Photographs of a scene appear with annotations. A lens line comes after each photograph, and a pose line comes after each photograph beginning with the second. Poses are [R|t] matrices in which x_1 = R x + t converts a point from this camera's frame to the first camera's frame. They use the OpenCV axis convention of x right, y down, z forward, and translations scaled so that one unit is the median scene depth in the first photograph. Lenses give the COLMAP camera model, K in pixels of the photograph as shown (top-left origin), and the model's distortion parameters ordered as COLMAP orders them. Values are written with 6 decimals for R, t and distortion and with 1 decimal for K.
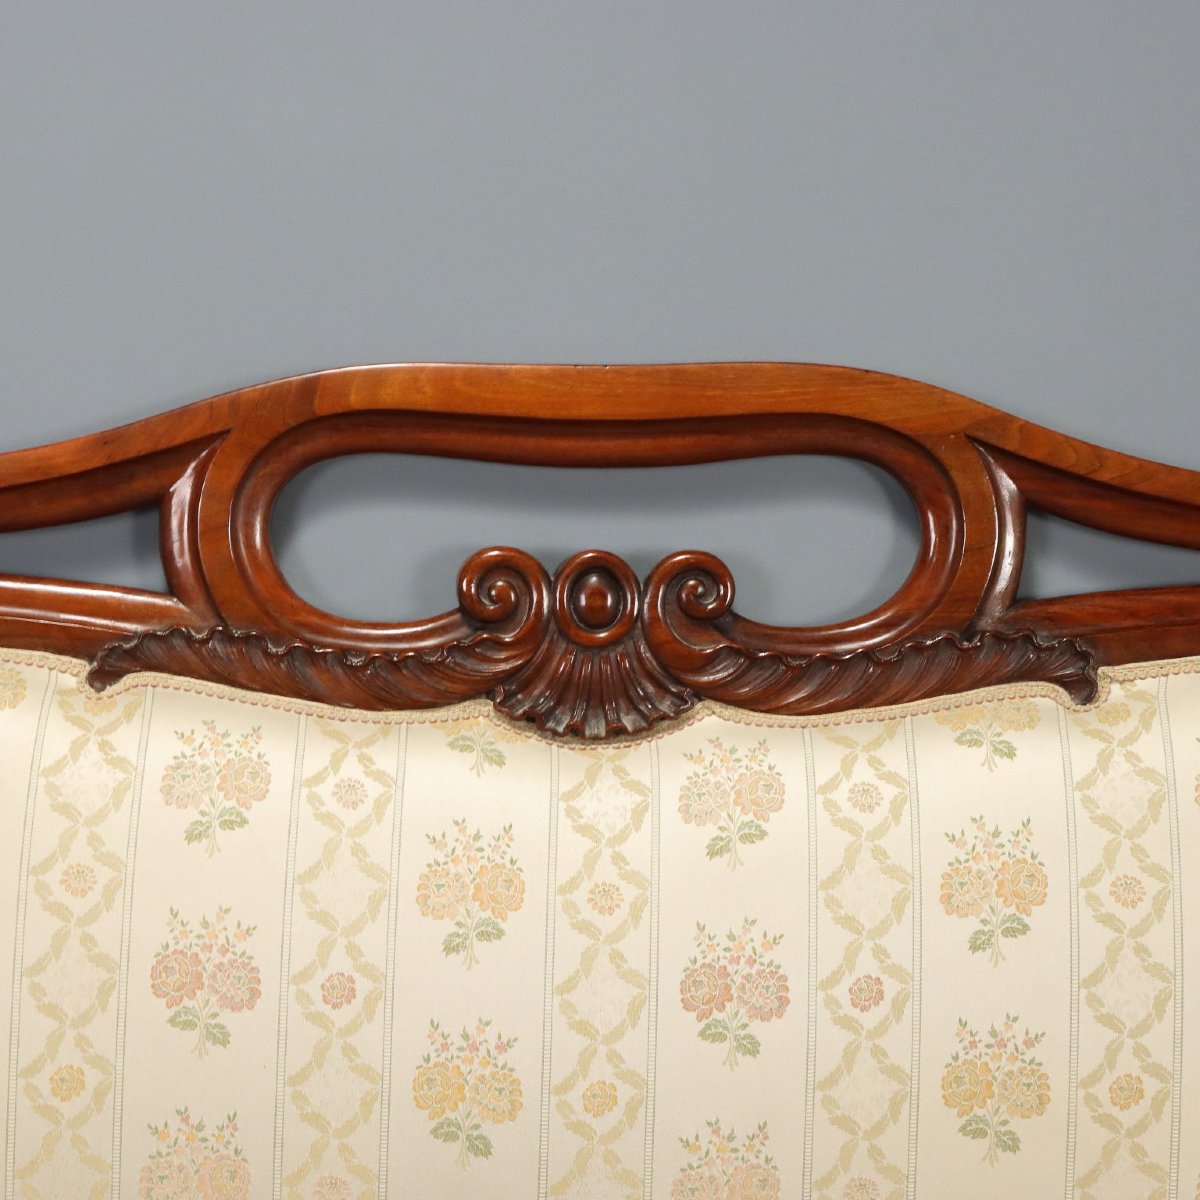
lens RADIAL K [[2726.4, 0, 604.4], [0, 2726.4, 602.2], [0, 0, 1]] dist [0.008239, -0.013737]
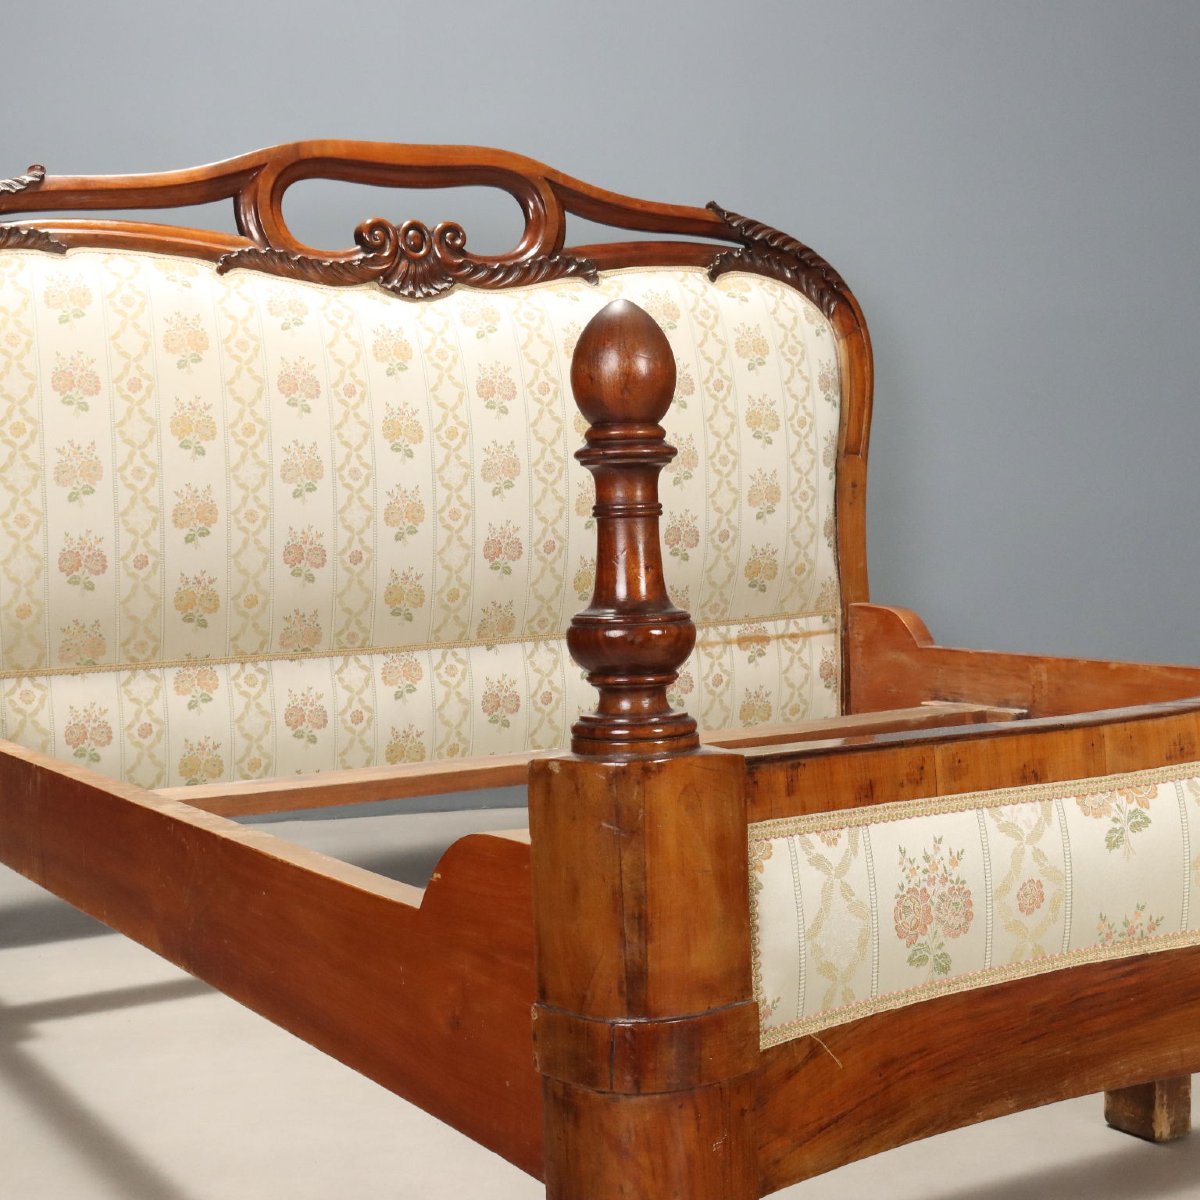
lens RADIAL K [[1990.0, 0, 600.0], [0, 1990.0, 600.0], [0, 0, 1]] dist [-0.000493, 0.008753]
pose [[0.875253, -0.073726, 0.478014, -0.726495], [0.090543, 0.995818, -0.012198, 0.353376], [-0.475115, 0.053958, 0.878268, -0.604386]]
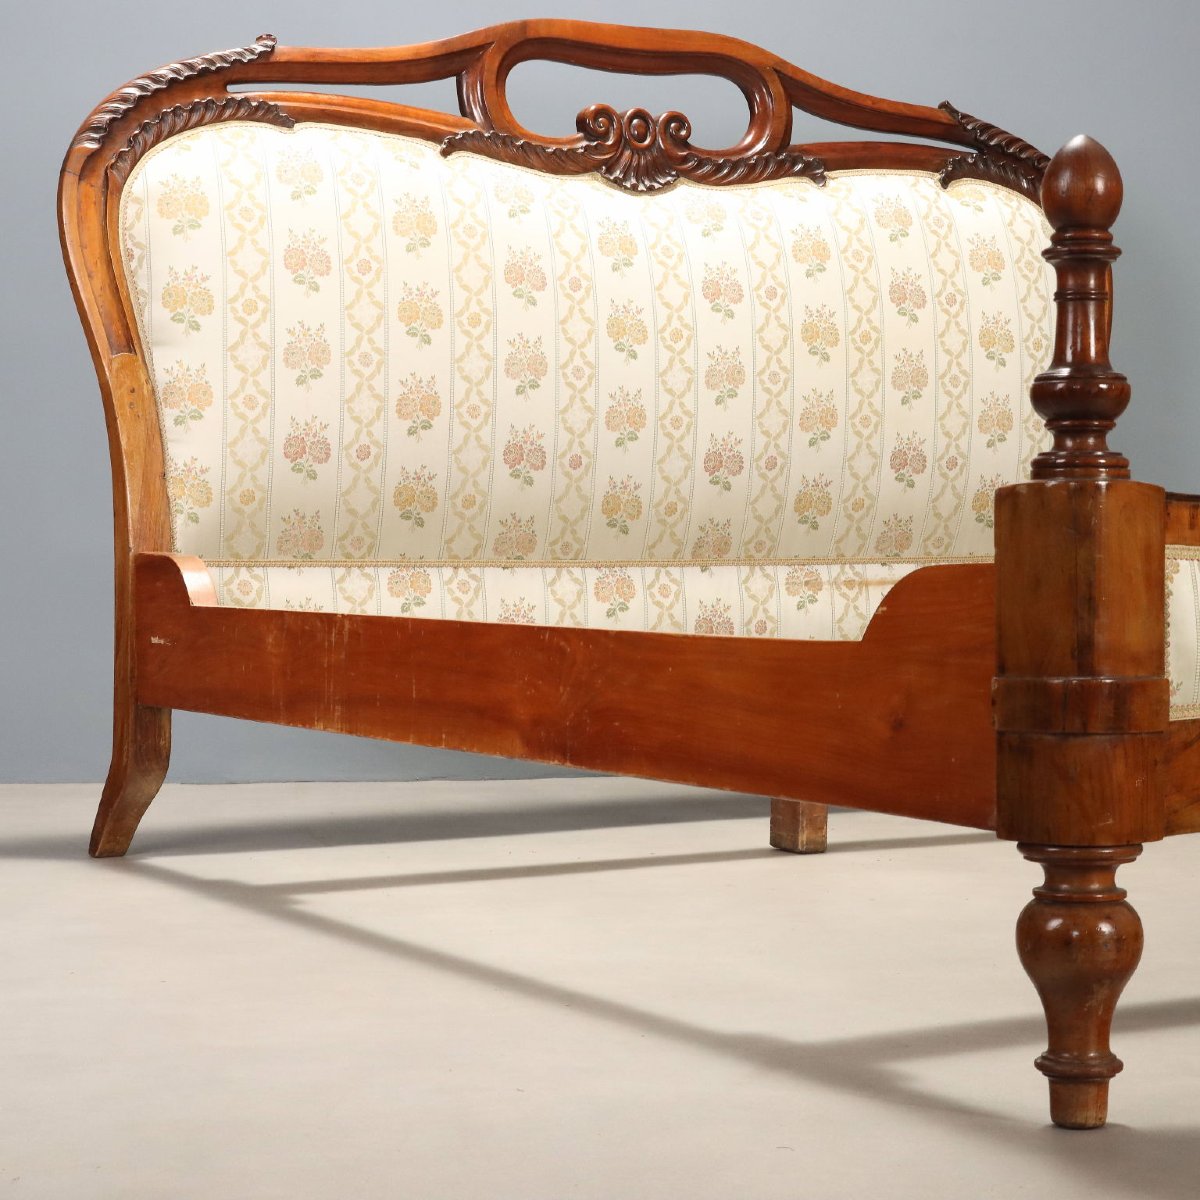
lens RADIAL K [[2726.4, 0, 604.4], [0, 2726.4, 602.2], [0, 0, 1]] dist [0.008239, -0.013737]
pose [[0.876870, -0.032048, 0.479659, -1.123266], [0.057073, 0.997659, -0.037678, 0.472774], [-0.477328, 0.060414, 0.876646, -0.934264]]
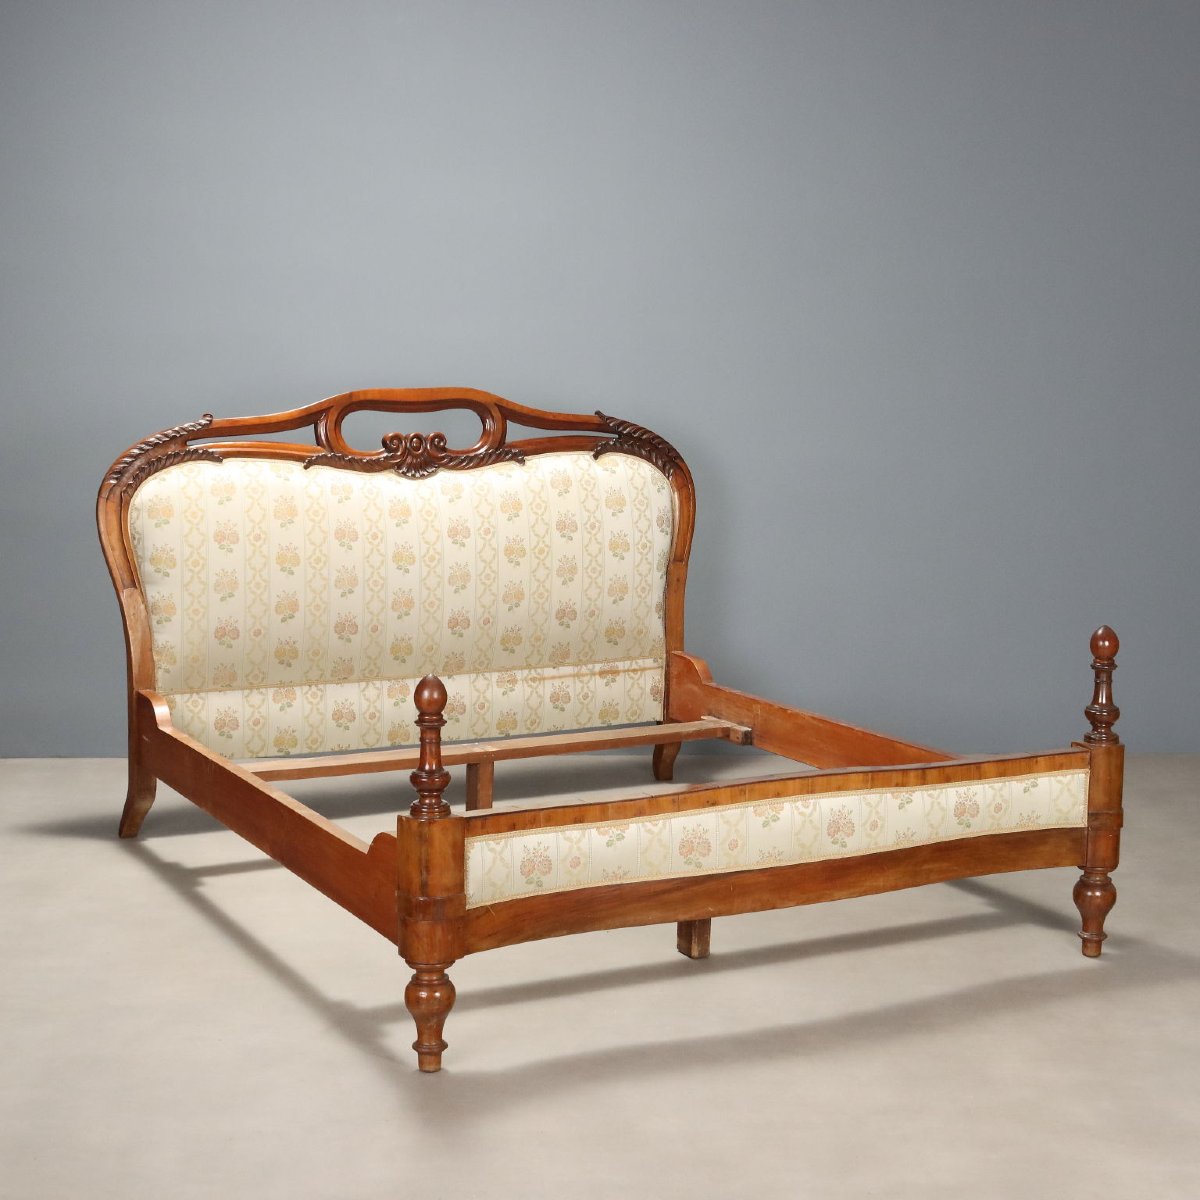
lens RADIAL K [[1990.0, 0, 600.0], [0, 1990.0, 600.0], [0, 0, 1]] dist [-0.000493, 0.008753]
pose [[0.894241, -0.064127, 0.442969, -1.133465], [0.043410, 0.997444, 0.056762, 0.077050], [-0.445476, -0.031530, 0.894738, -1.895292]]
